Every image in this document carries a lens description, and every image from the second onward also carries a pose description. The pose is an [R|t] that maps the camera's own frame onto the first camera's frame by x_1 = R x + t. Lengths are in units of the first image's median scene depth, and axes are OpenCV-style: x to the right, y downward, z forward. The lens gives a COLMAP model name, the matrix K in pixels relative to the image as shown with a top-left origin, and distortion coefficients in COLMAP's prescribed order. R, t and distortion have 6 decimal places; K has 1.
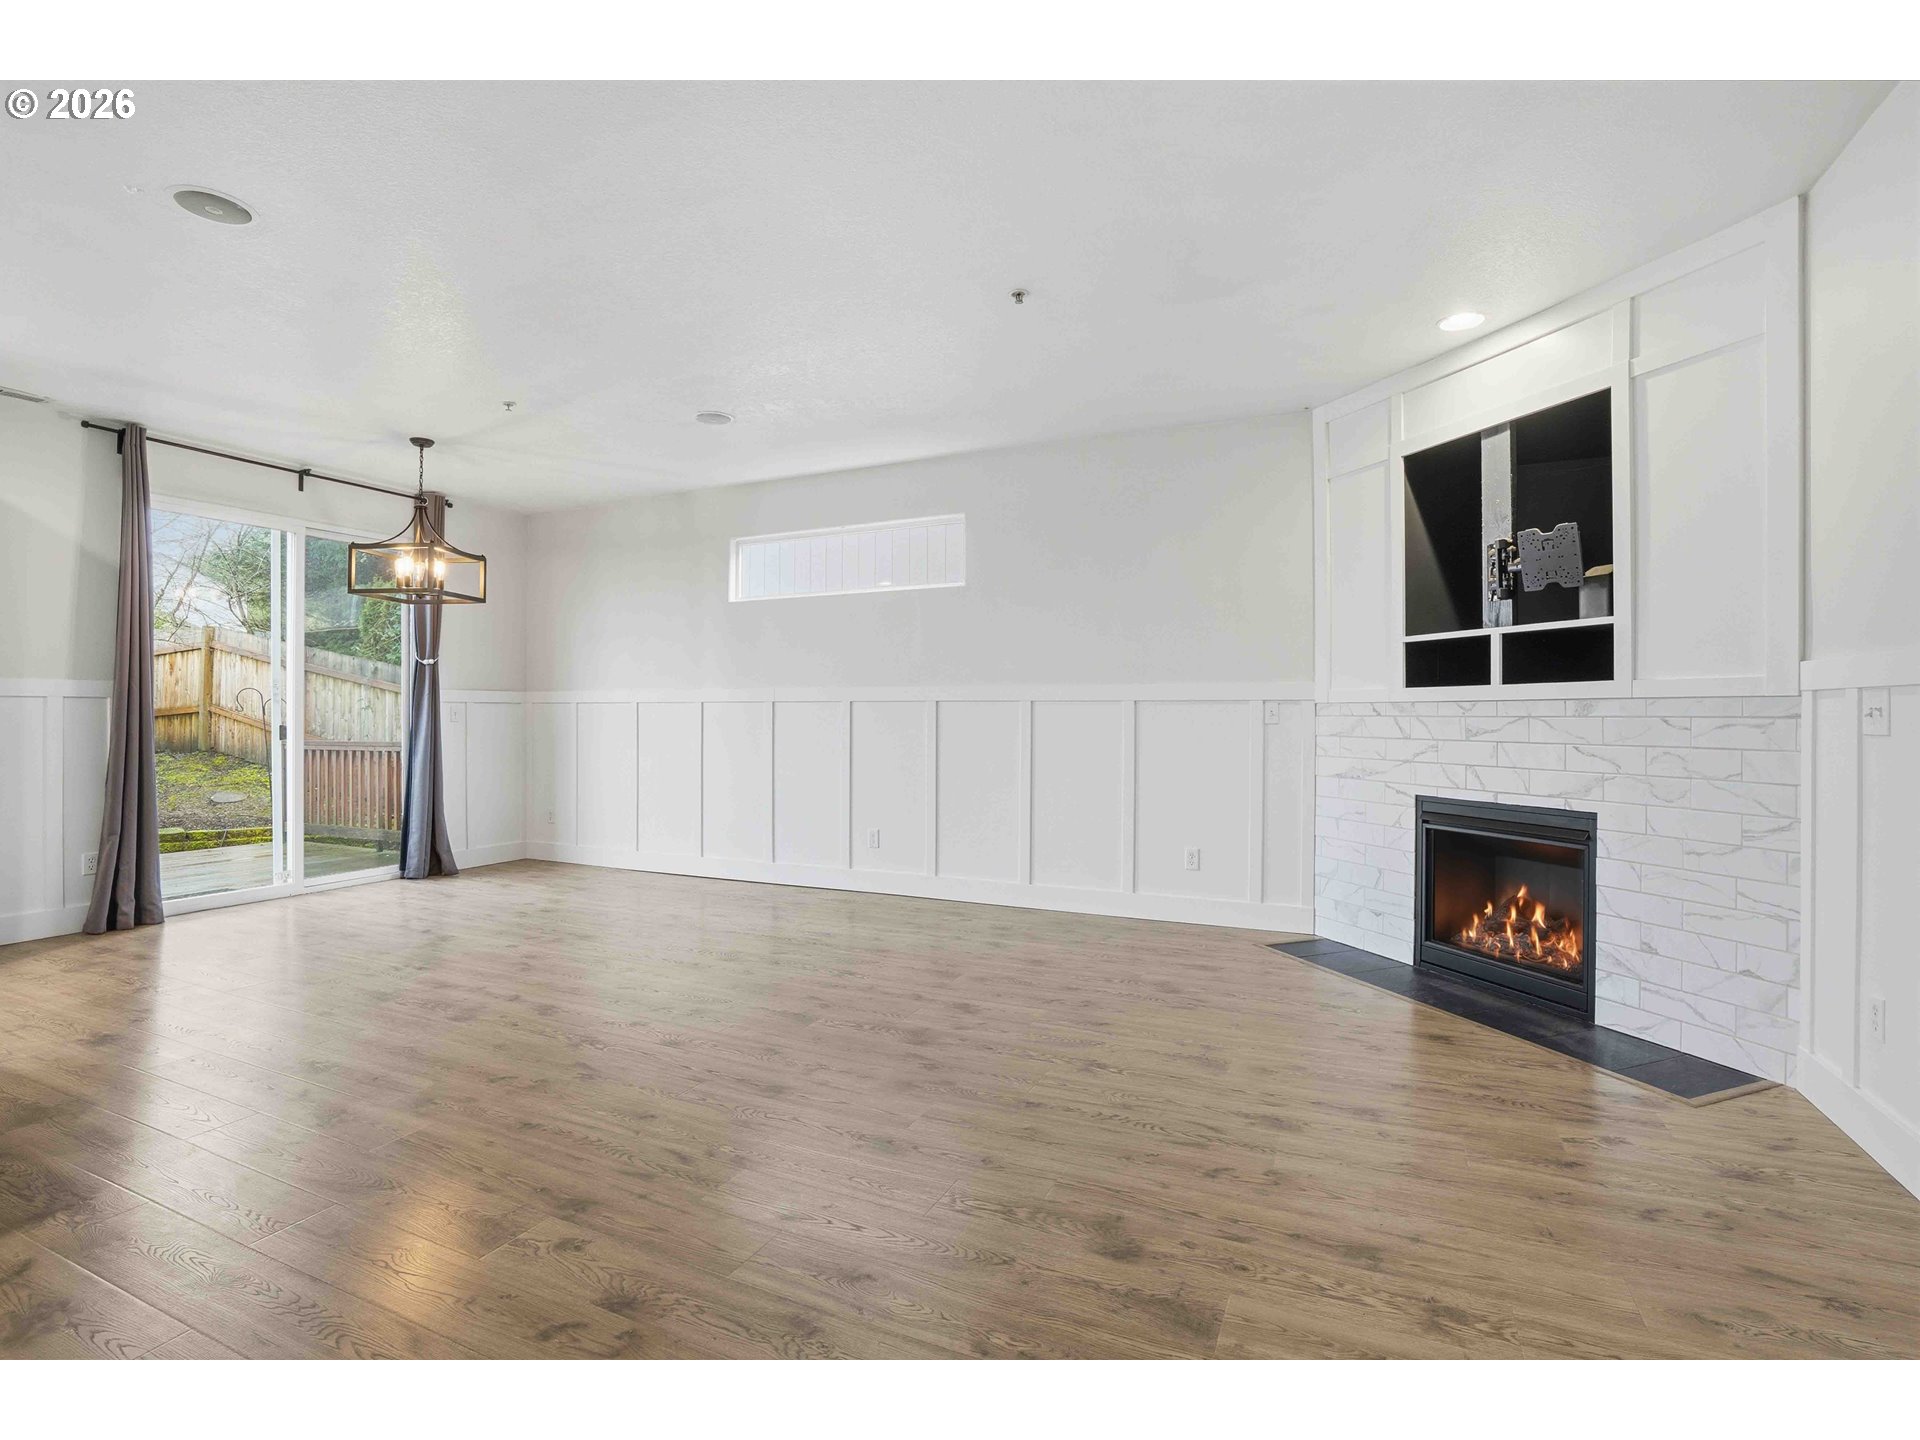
lens RADIAL K [[921.0, 0, 950.0], [0, 921.0, 716.4], [0, 0, 1]] dist [-0.076533, 0.033728]
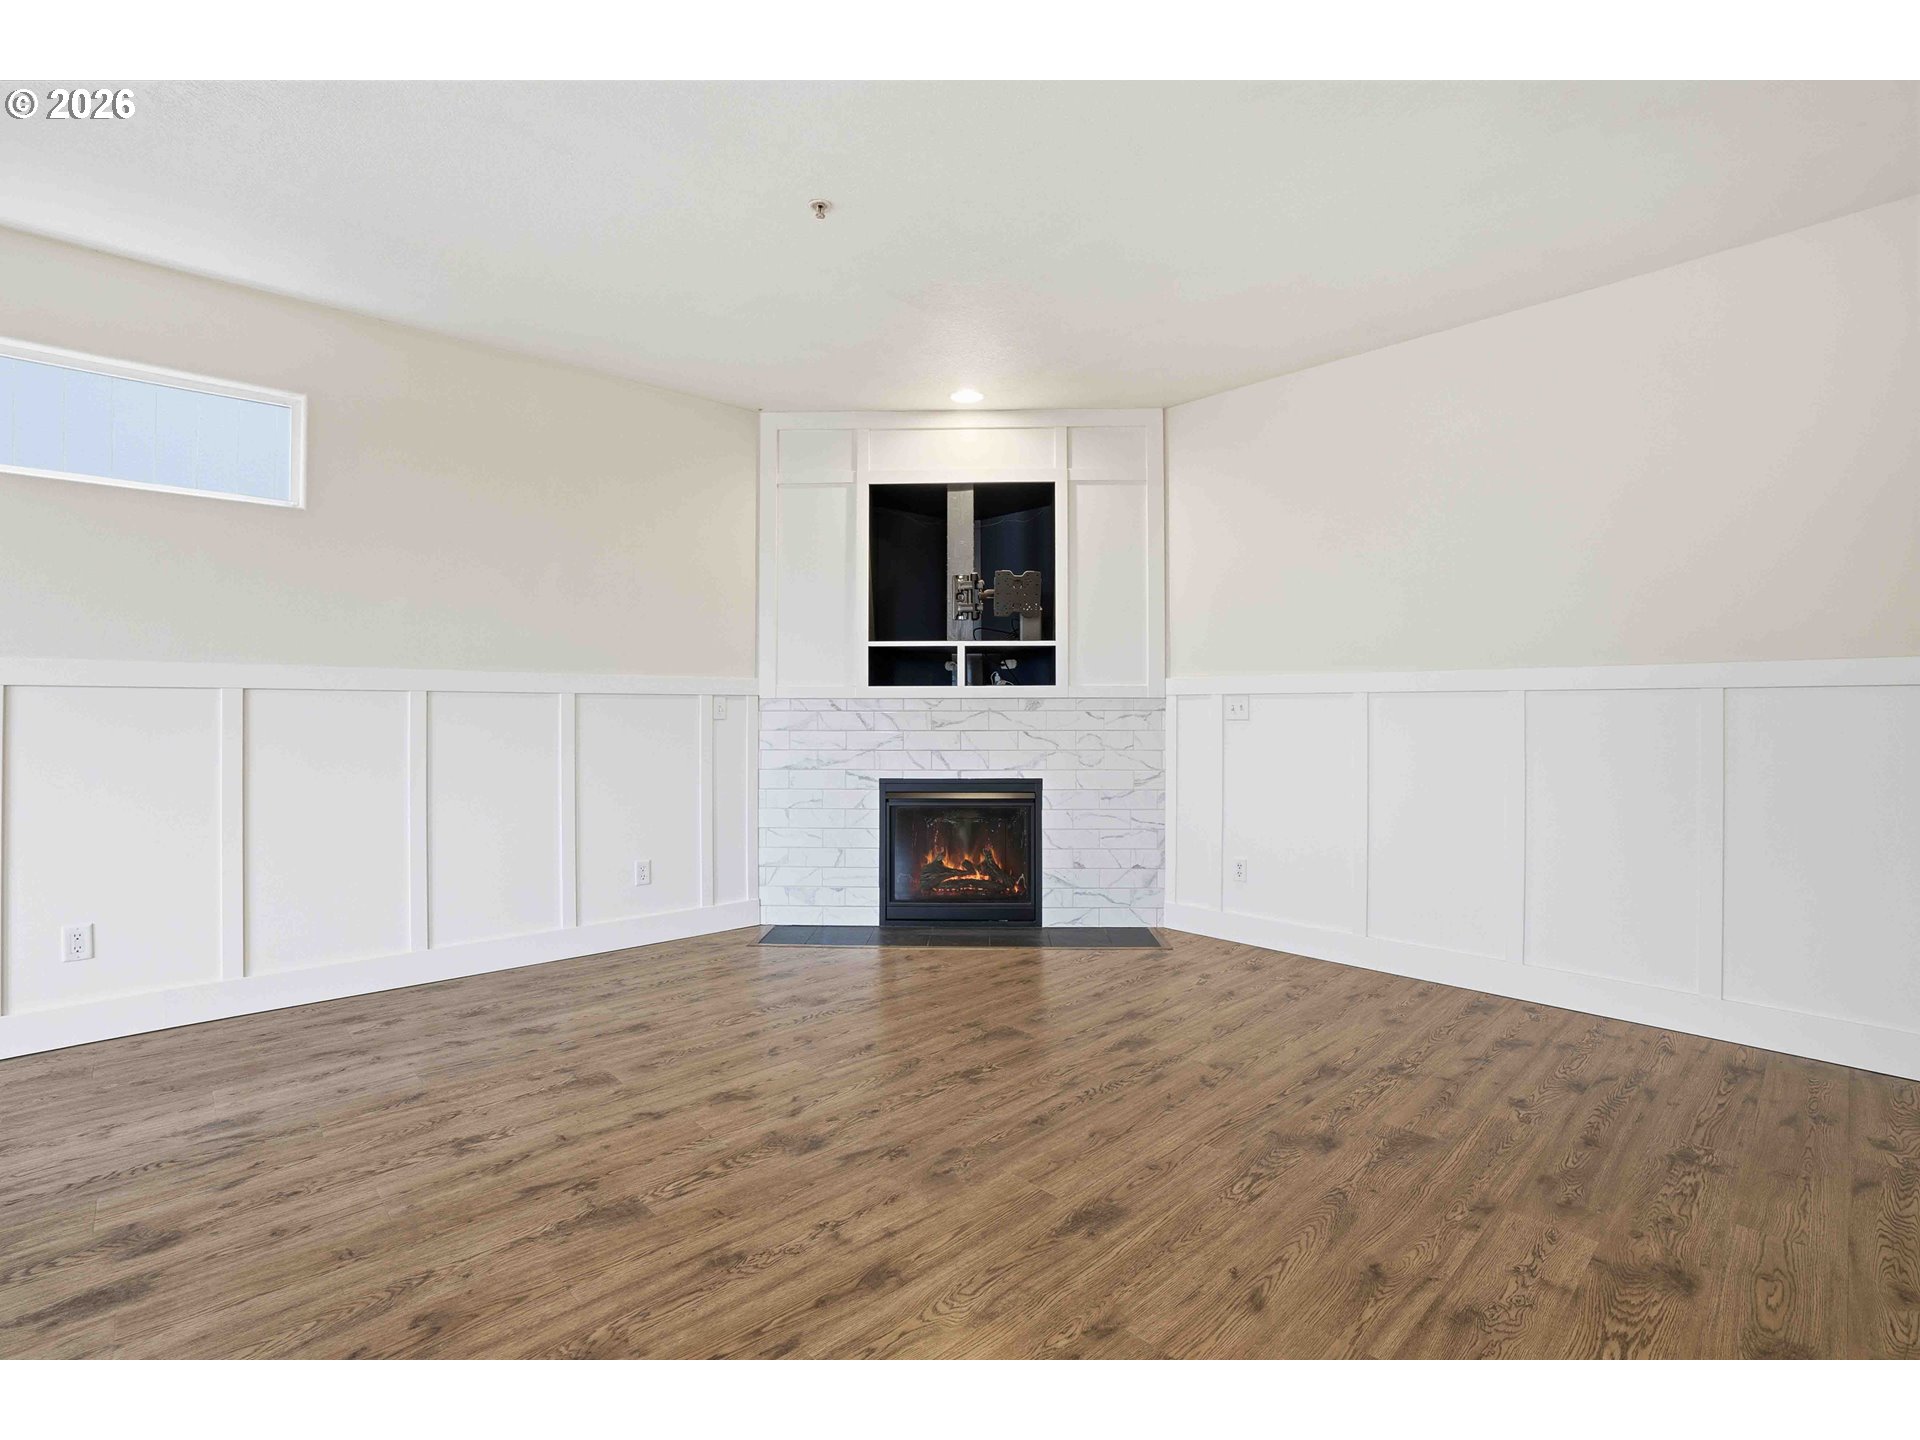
lens RADIAL K [[892.9, 0, 969.2], [0, 892.9, 714.5], [0, 0, 1]] dist [-0.069750, 0.024171]
pose [[0.353230, -0.004905, 0.935523, -0.581176], [0.003640, 0.999986, 0.003868, 0.000452], [-0.935529, 0.002039, 0.353243, 0.547660]]
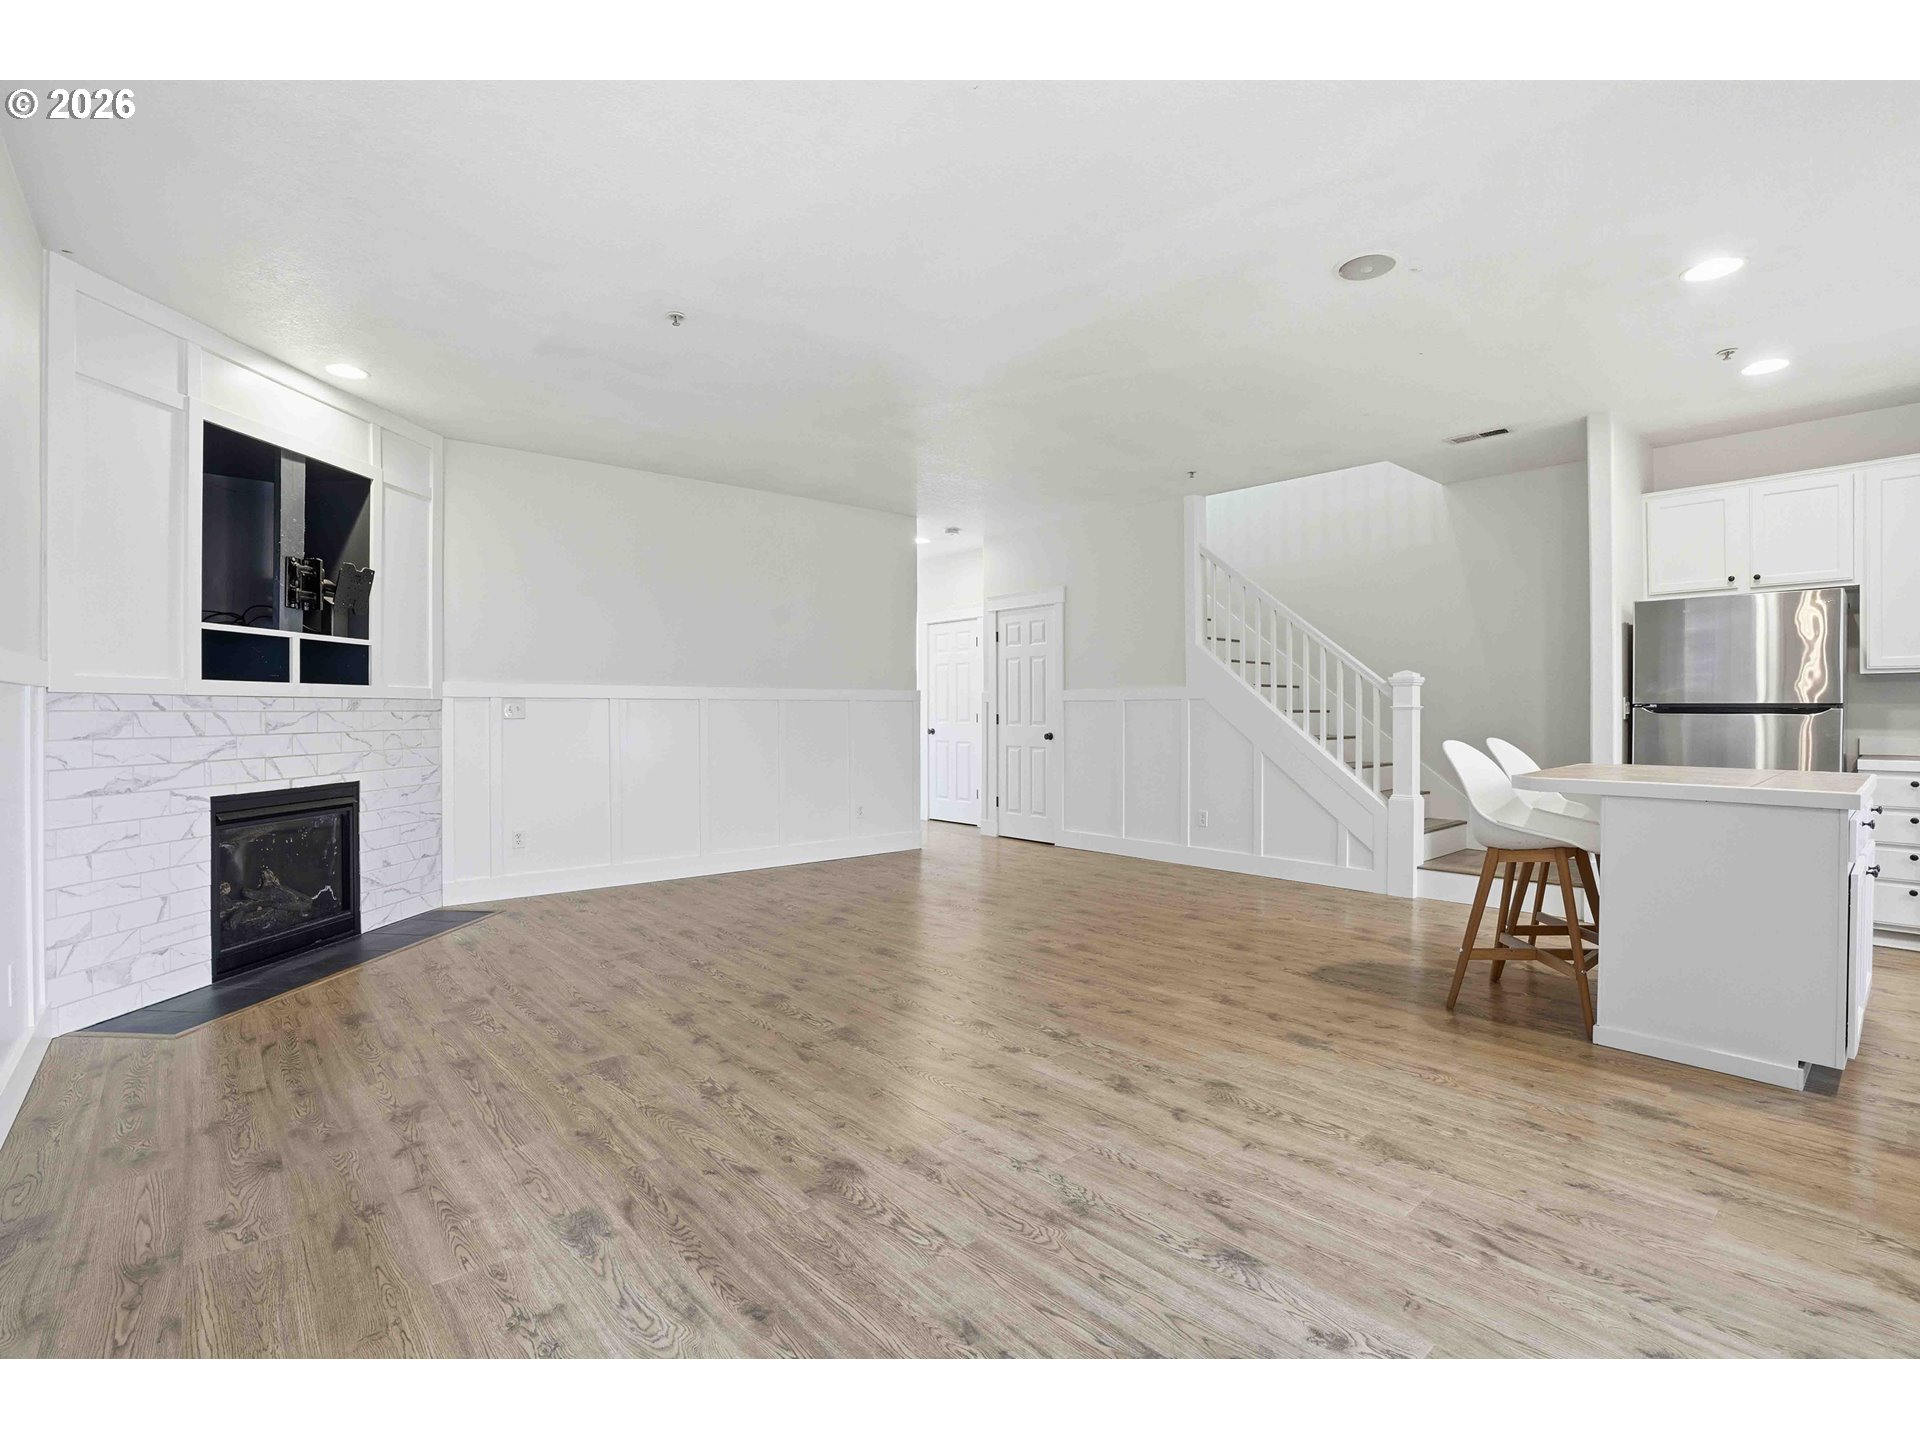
lens RADIAL K [[892.9, 0, 969.2], [0, 892.9, 714.5], [0, 0, 1]] dist [-0.069750, 0.024171]
pose [[-0.924835, -0.003854, 0.380349, -0.593423], [-0.001085, 0.999971, 0.007494, -0.004713], [-0.380367, 0.006518, -0.924813, 1.698609]]
